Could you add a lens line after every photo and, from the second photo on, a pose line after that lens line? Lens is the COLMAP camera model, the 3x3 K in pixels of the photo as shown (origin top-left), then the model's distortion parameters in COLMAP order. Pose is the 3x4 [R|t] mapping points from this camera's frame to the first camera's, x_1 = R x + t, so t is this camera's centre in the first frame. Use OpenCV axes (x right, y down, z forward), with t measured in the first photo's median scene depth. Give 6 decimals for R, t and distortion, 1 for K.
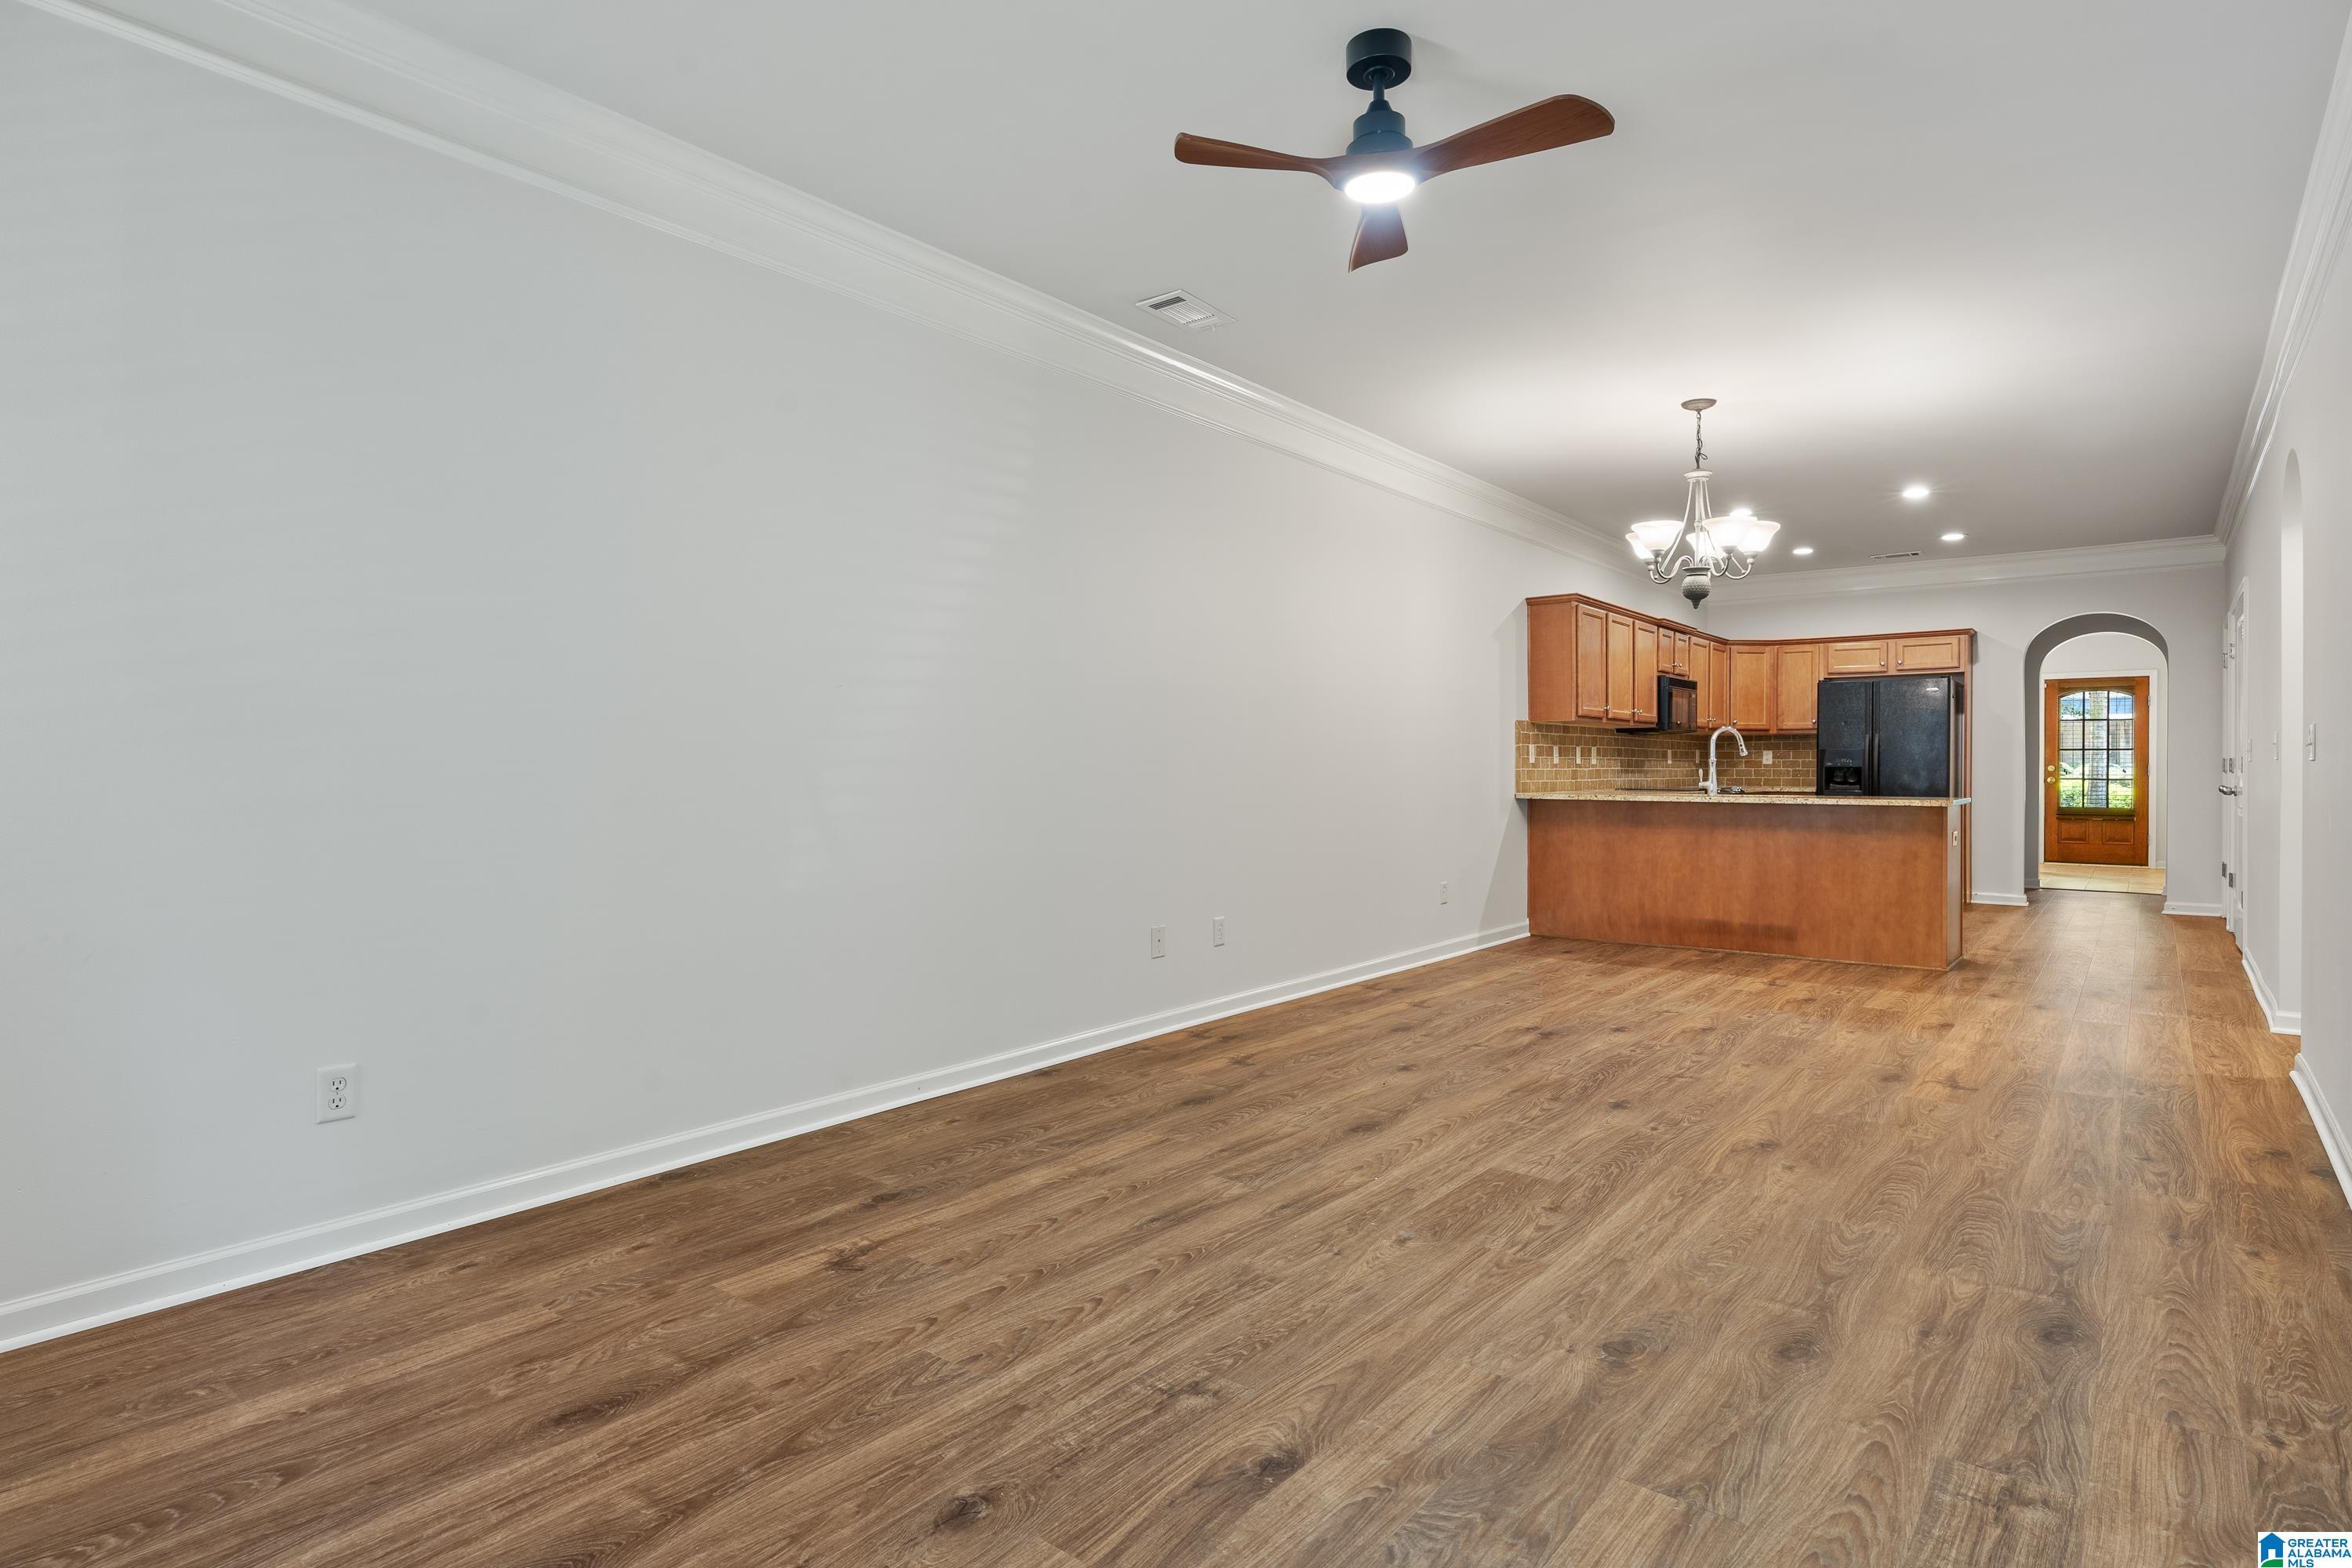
lens RADIAL K [[1225.8, 0, 1171.3], [0, 1225.8, 770.6], [0, 0, 1]] dist [0.001566, 0.000261]
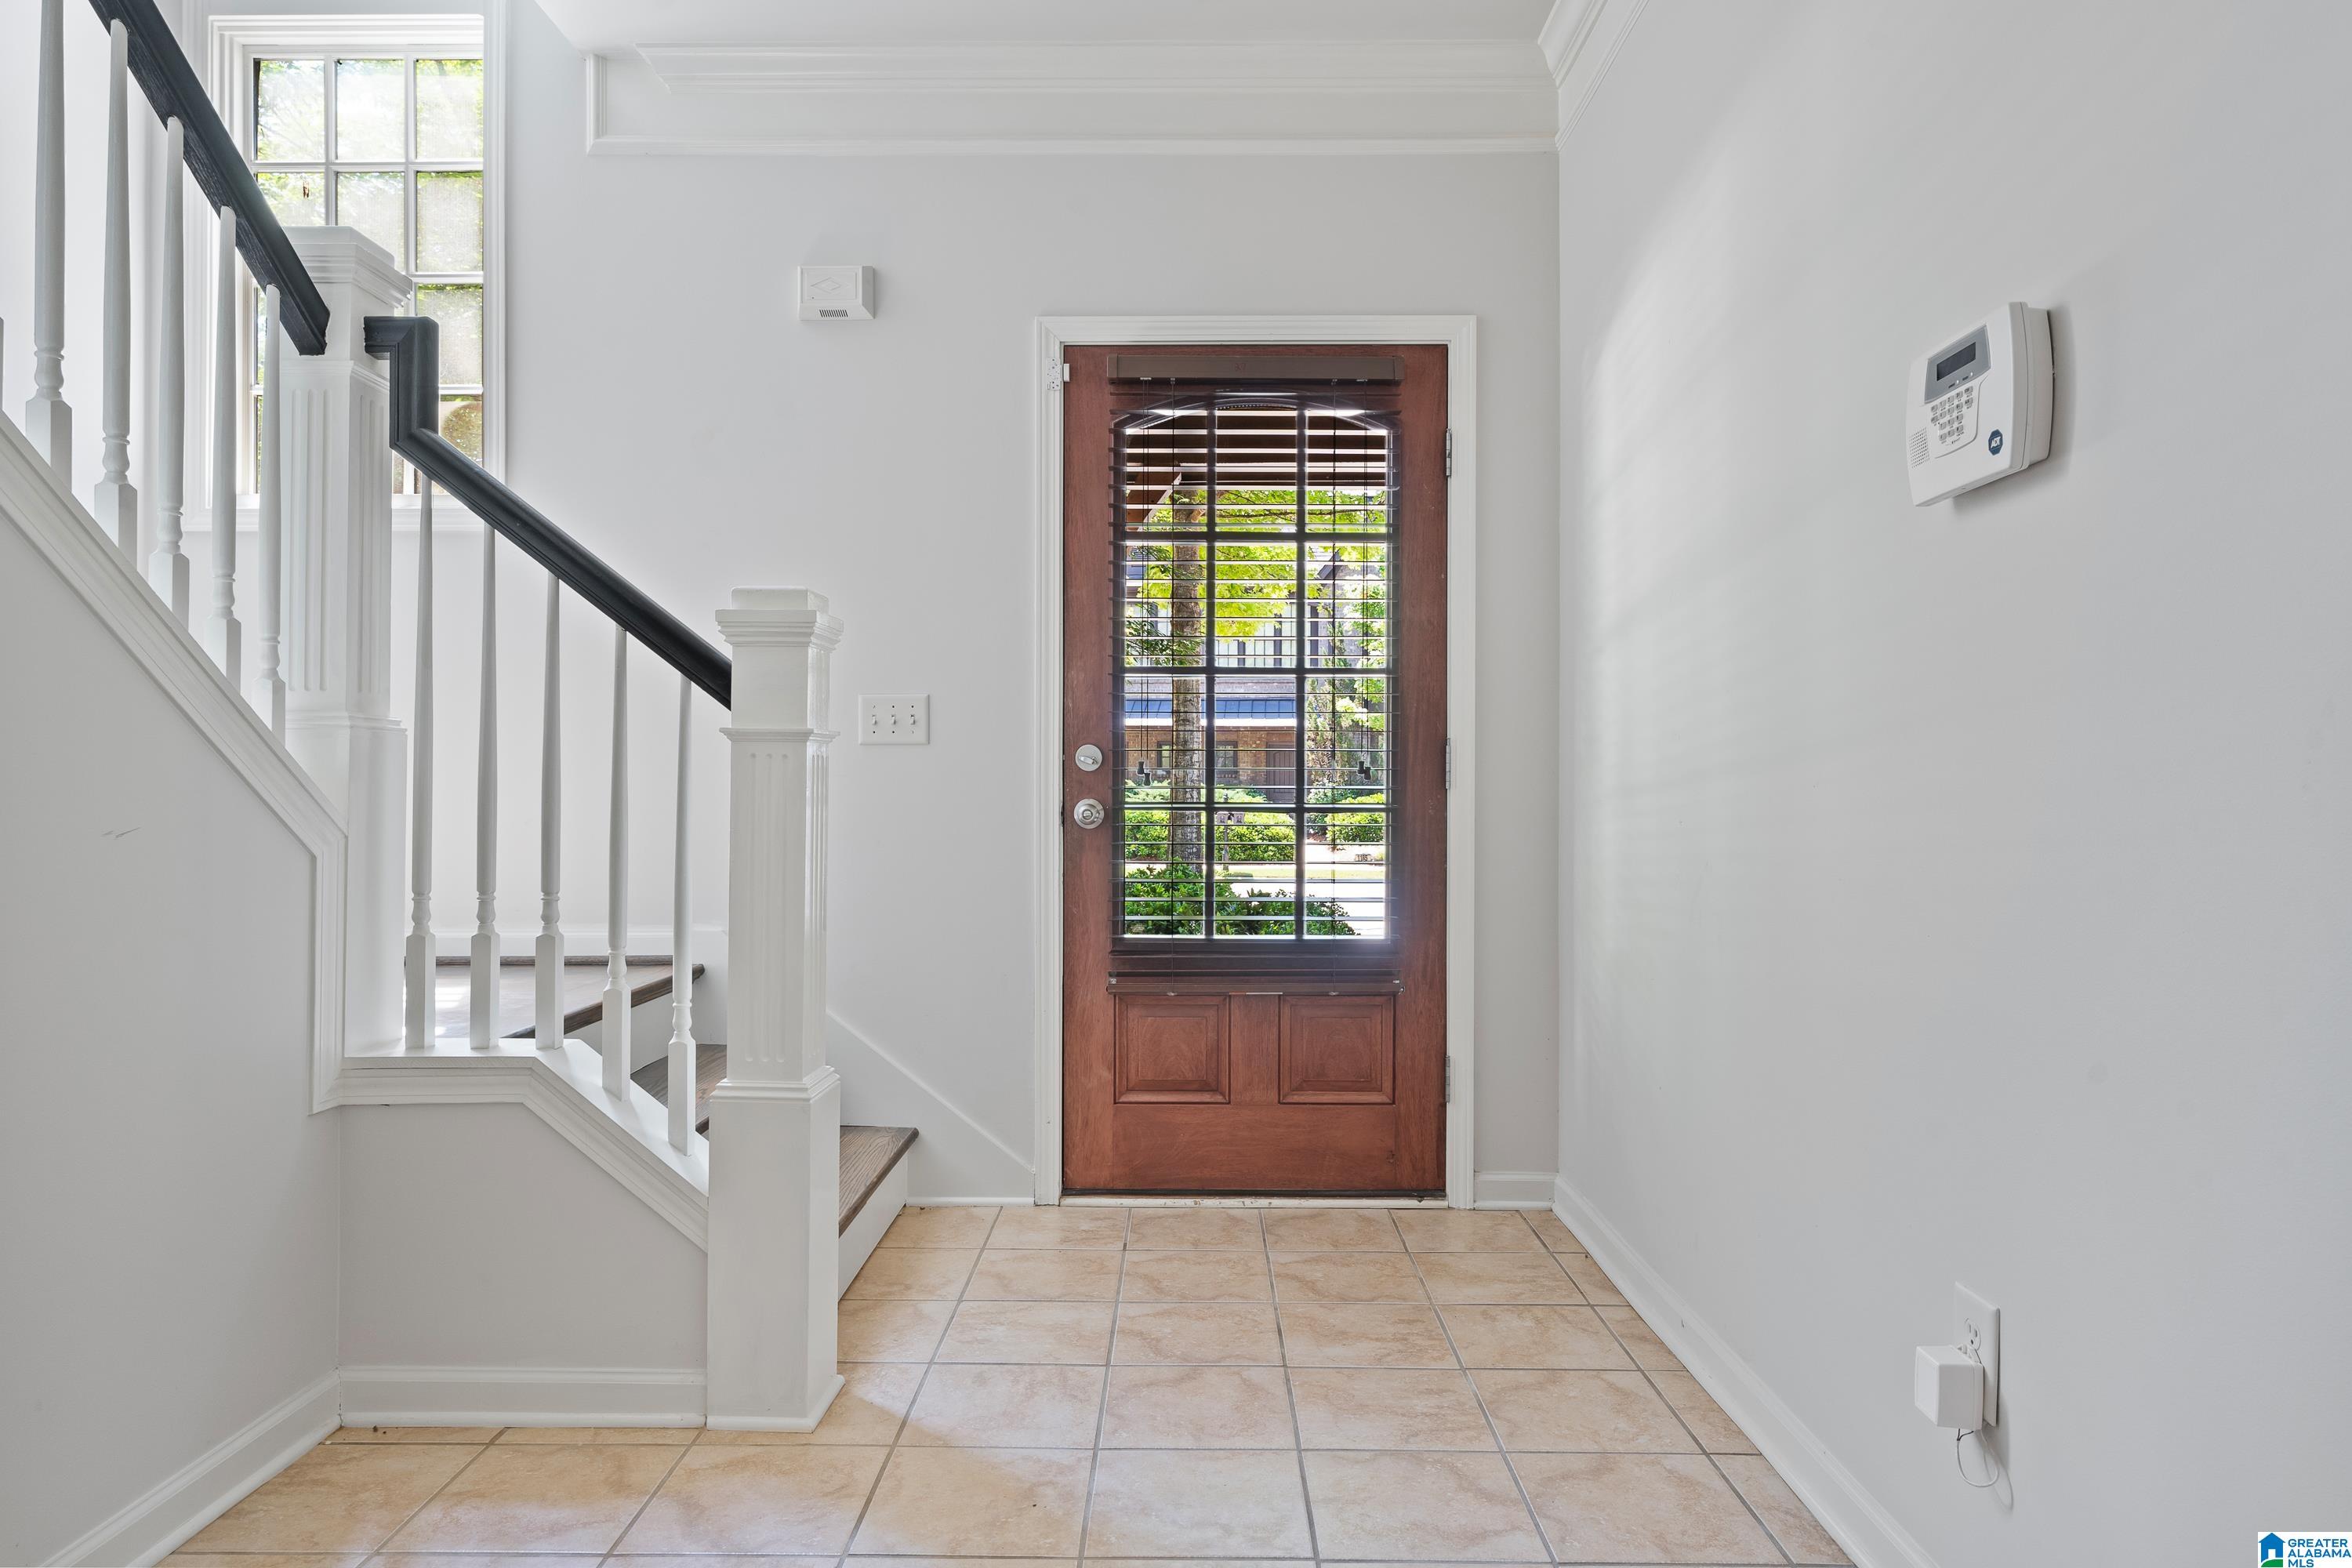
lens RADIAL K [[1424.1, 0, 1174.9], [0, 1424.1, 785.0], [0, 0, 1]] dist [0.000236, 0.000004]
pose [[0.785035, 0.003782, 0.619440, 0.792000], [-0.001195, 0.999989, -0.004591, 0.005744], [-0.619450, 0.002864, 0.785031, 1.096581]]
